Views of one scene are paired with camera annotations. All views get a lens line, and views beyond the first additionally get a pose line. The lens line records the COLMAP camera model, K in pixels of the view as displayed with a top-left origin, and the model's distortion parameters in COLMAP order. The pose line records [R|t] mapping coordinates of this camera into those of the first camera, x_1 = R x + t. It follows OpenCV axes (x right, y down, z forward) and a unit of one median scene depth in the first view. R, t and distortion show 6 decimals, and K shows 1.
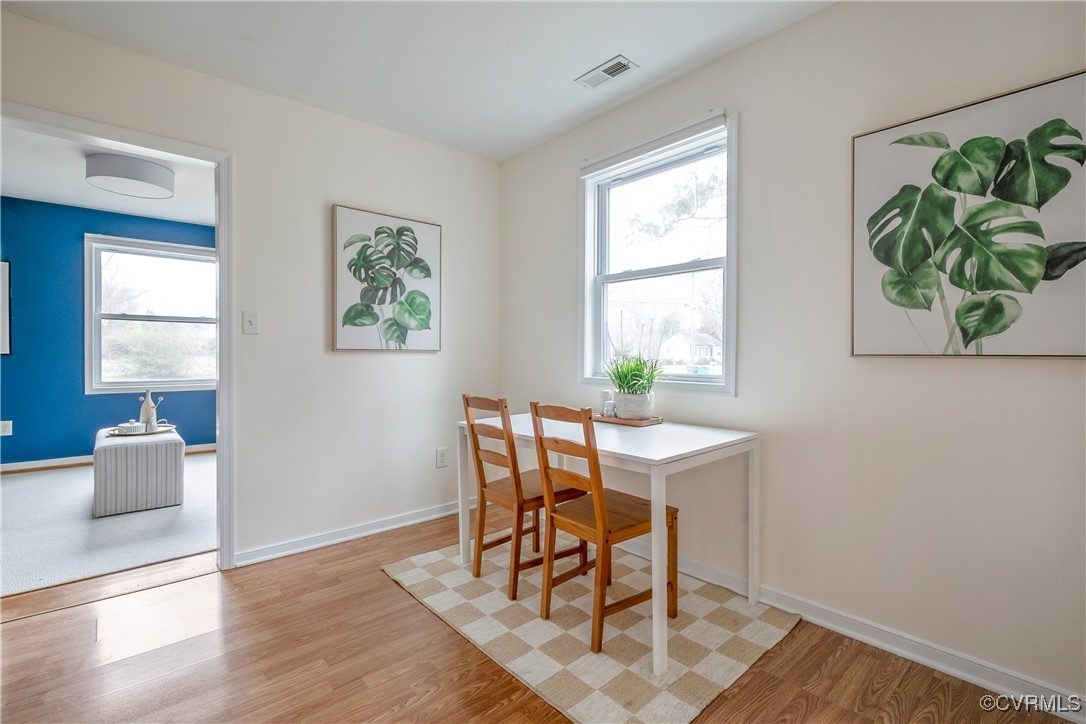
lens RADIAL K [[494.5, 0, 548.3], [0, 494.5, 358.0], [0, 0, 1]] dist [0.001027, -0.000156]
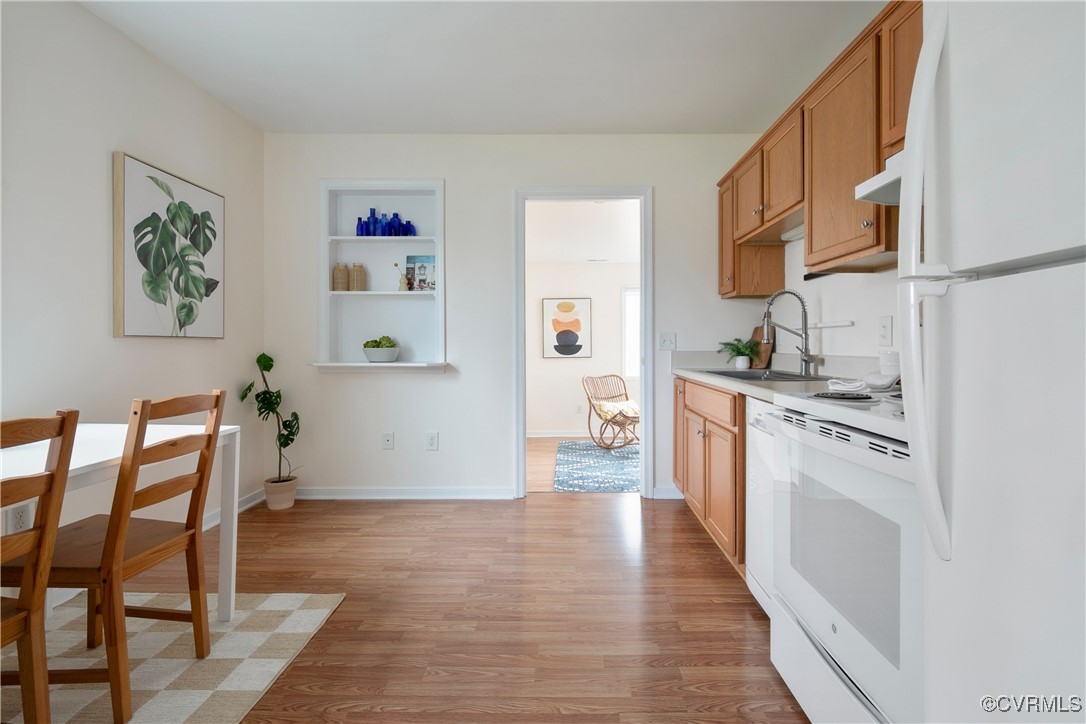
lens RADIAL K [[509.9, 0, 560.5], [0, 509.9, 347.2], [0, 0, 1]] dist [0.001257, -0.000172]
pose [[-0.743362, -0.006944, 0.668853, -0.870997], [0.001912, 0.999920, 0.012506, 0.007475], [-0.668886, 0.010575, -0.743290, 1.067430]]
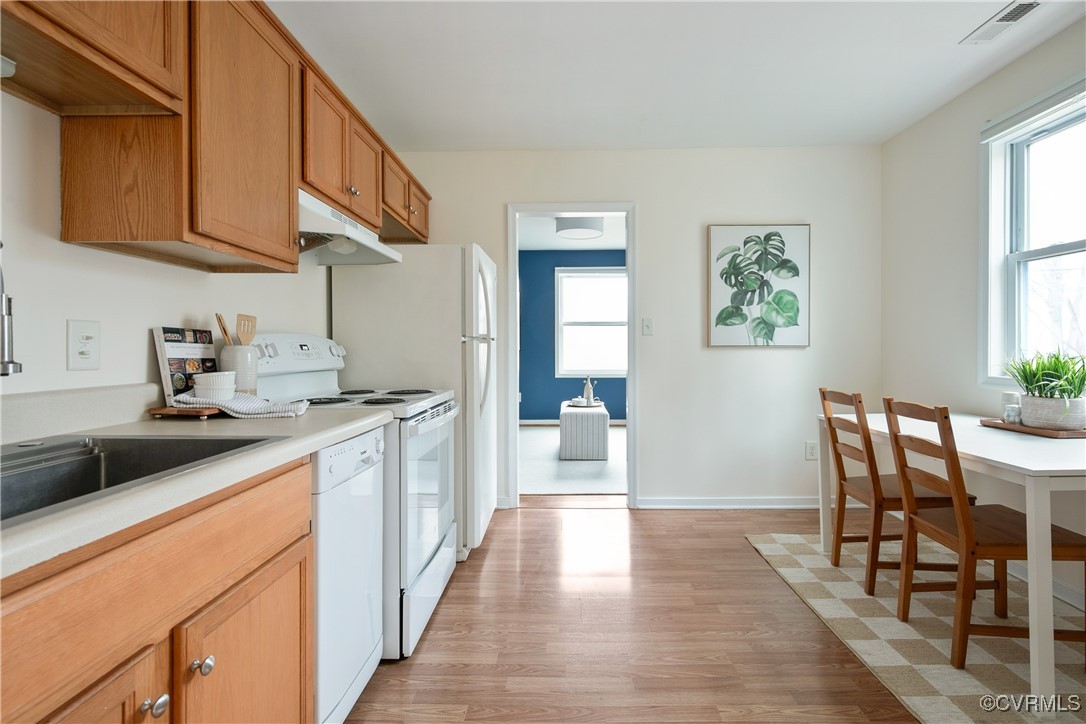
lens RADIAL K [[494.5, 0, 548.3], [0, 494.5, 358.0], [0, 0, 1]] dist [0.001027, -0.000156]
pose [[0.722527, 0.008067, -0.691296, 0.152068], [-0.000512, 0.999938, 0.011134, -0.002252], [0.691342, -0.007691, 0.722486, -0.177074]]
